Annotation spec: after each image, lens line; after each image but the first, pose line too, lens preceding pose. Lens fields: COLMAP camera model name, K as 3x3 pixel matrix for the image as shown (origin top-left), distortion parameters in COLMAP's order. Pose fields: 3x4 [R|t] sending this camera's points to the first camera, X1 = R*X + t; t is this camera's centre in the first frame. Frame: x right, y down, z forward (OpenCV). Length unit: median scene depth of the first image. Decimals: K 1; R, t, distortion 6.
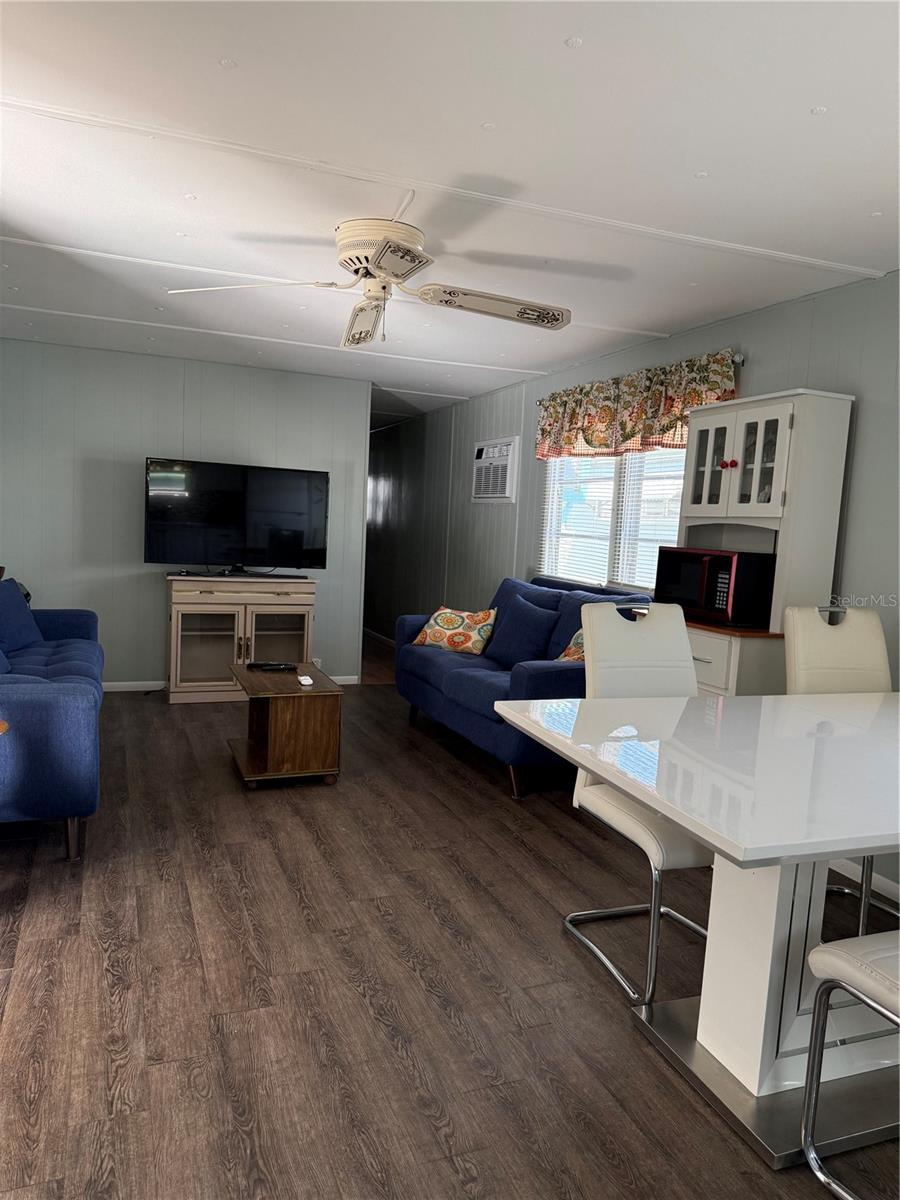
lens RADIAL K [[852.1, 0, 447.7], [0, 852.1, 603.0], [0, 0, 1]] dist [0.035490, -0.041529]
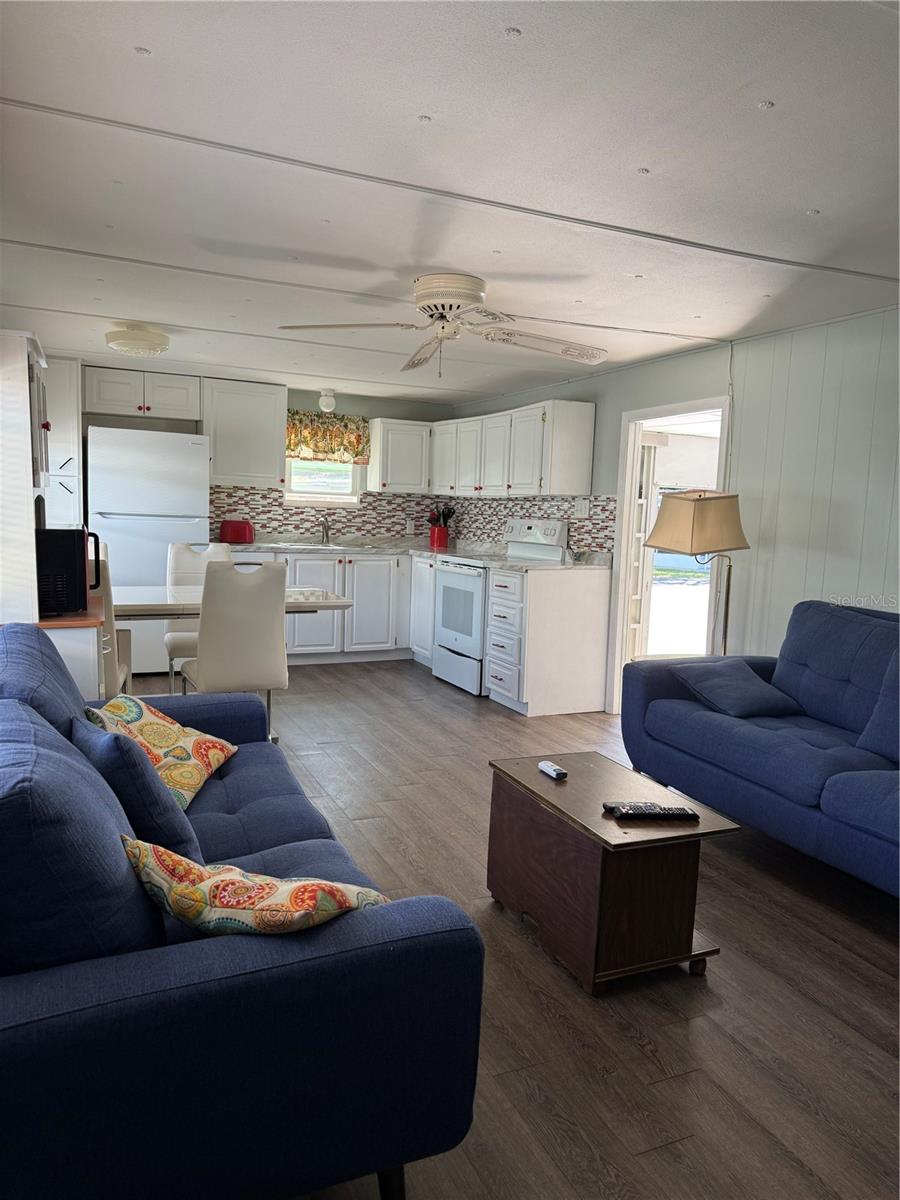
lens RADIAL K [[852.1, 0, 450.7], [0, 852.1, 601.5], [0, 0, 1]] dist [0.035490, -0.041529]
pose [[-0.995124, -0.084337, -0.051148, -0.076955], [-0.092882, 0.975749, 0.198208, -0.326768], [0.033191, 0.201992, -0.978825, 3.240758]]
